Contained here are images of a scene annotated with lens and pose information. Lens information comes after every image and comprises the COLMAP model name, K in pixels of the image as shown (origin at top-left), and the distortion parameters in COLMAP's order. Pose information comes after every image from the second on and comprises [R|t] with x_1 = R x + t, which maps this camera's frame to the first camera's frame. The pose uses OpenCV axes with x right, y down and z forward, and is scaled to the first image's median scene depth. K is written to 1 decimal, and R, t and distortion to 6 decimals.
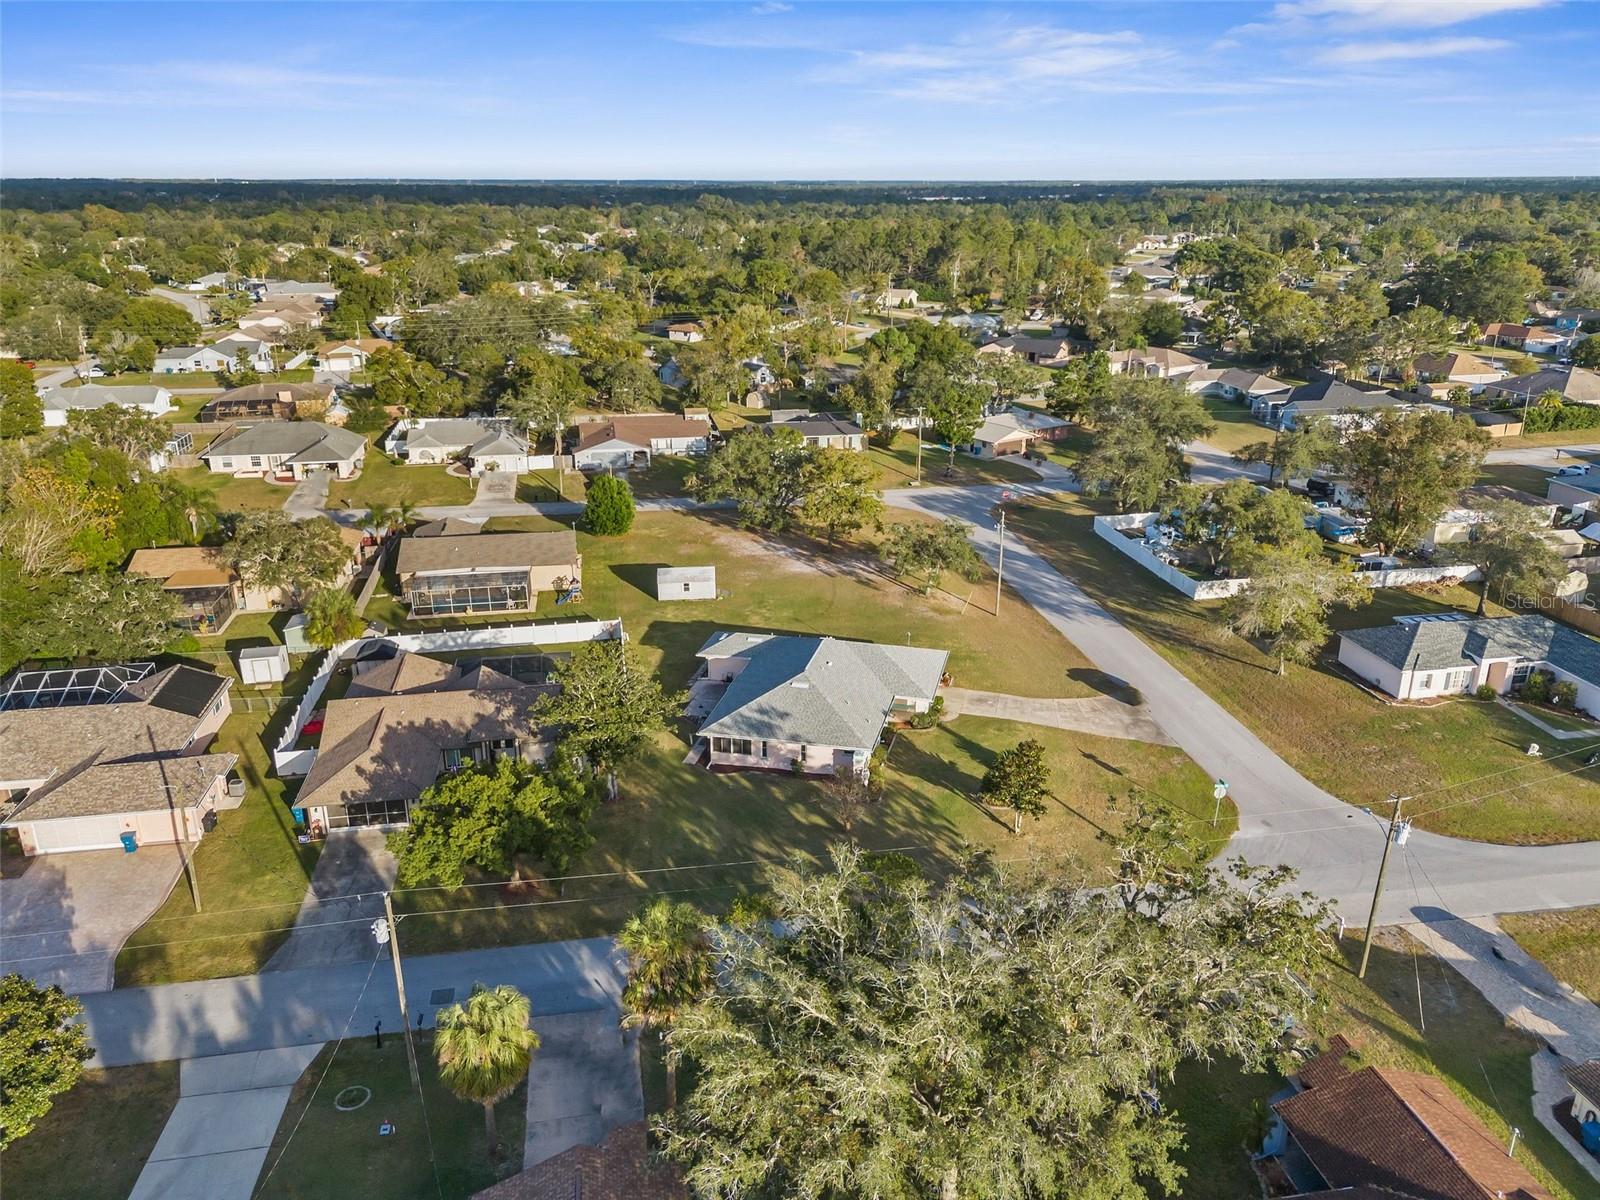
lens RADIAL K [[1192.2, 0, 800.0], [0, 1192.2, 600.0], [0, 0, 1]] dist [0.030668, -0.005107]
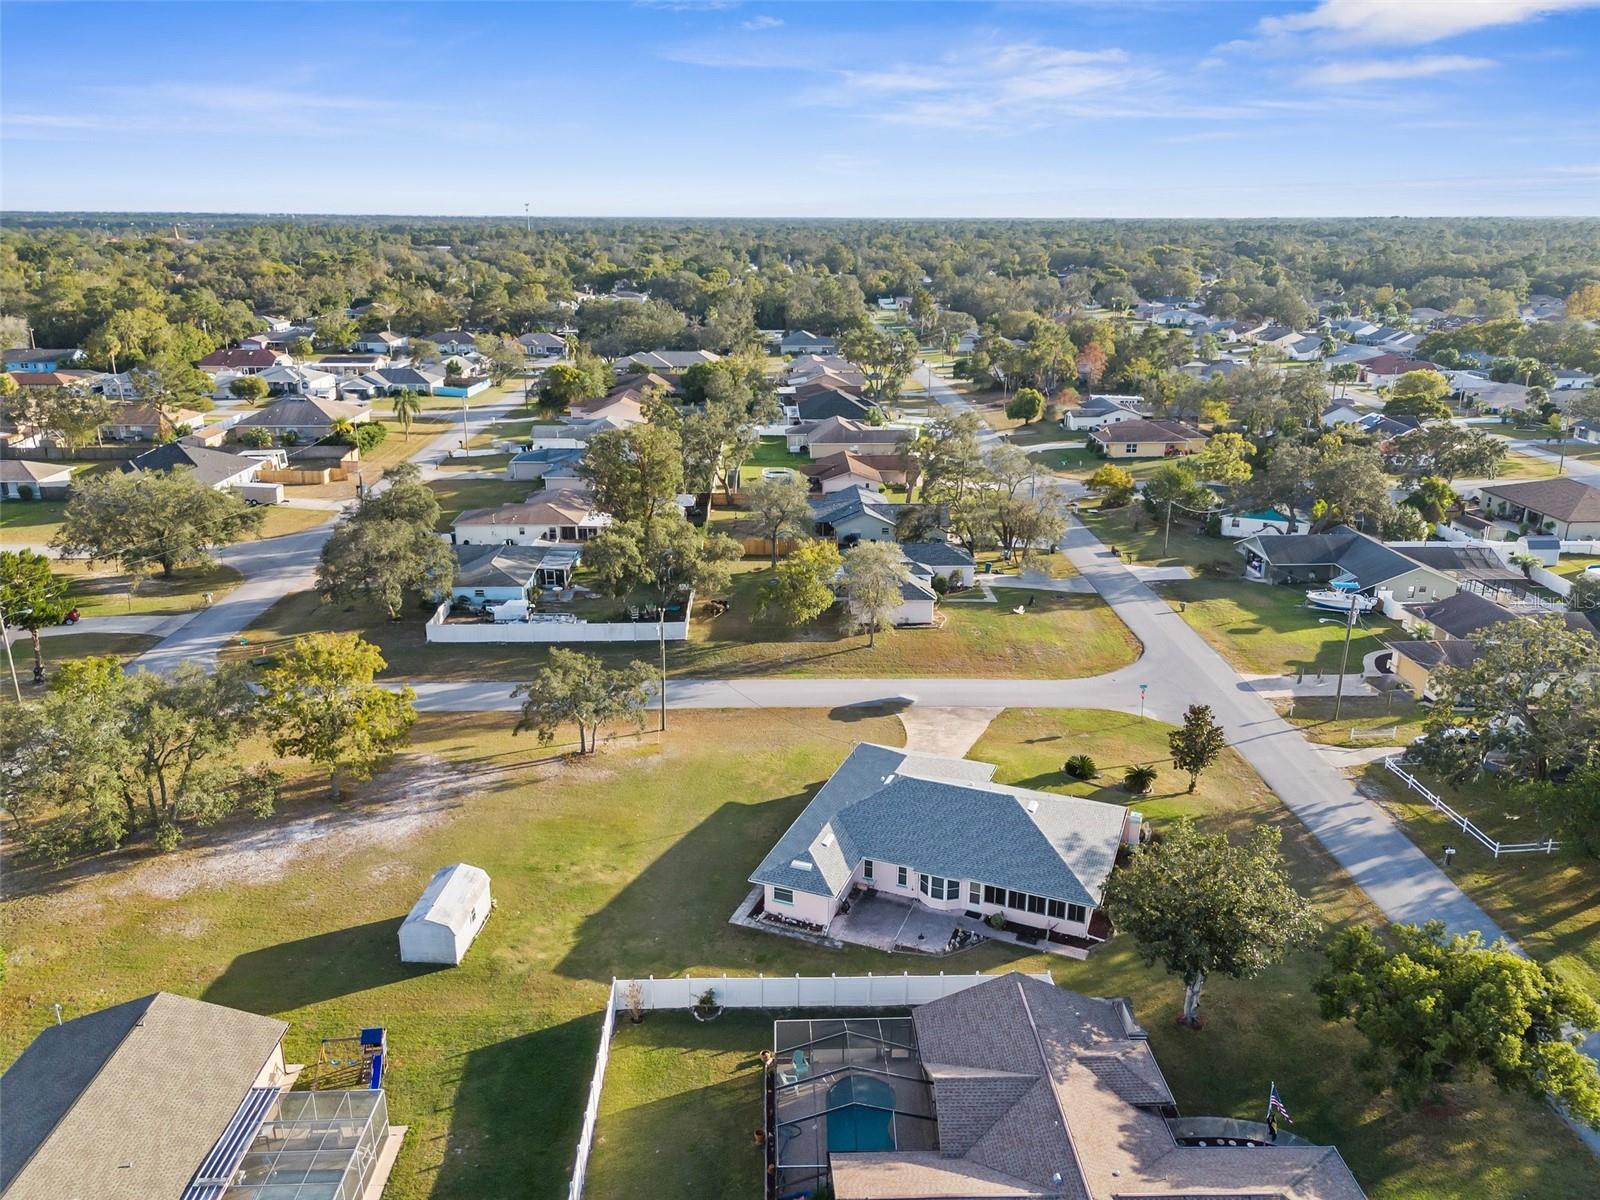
lens RADIAL K [[1192.2, 0, 800.0], [0, 1192.2, 600.0], [0, 0, 1]] dist [0.030668, -0.005107]
pose [[0.134765, -0.303191, 0.943352, -0.637787], [0.324924, 0.912918, 0.246992, -0.267737], [-0.936089, 0.273232, 0.221543, 0.752602]]
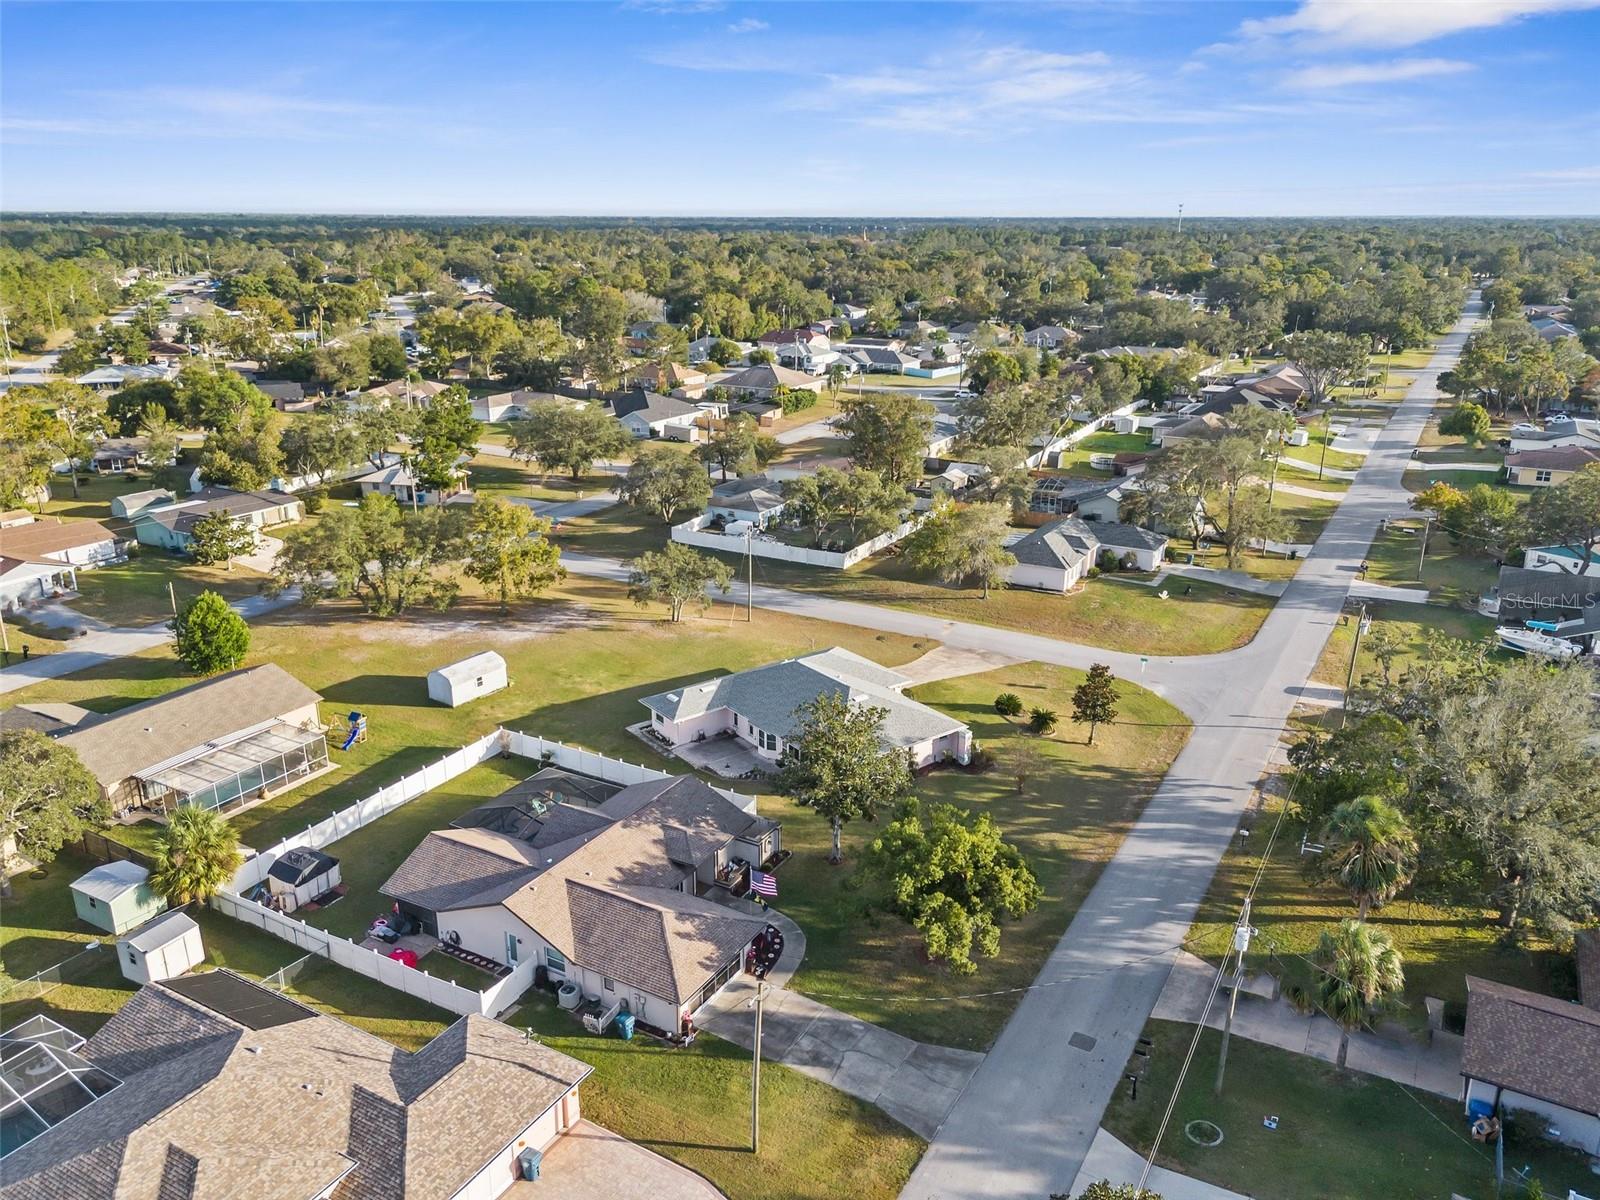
lens RADIAL K [[1175.5, 0, 797.6], [0, 1175.5, 628.7], [0, 0, 1]] dist [0.035598, -0.004228]
pose [[0.637504, -0.253262, 0.727631, -0.620881], [0.253918, 0.960728, 0.111928, -0.093957], [-0.727402, 0.113403, 0.676776, 0.276747]]
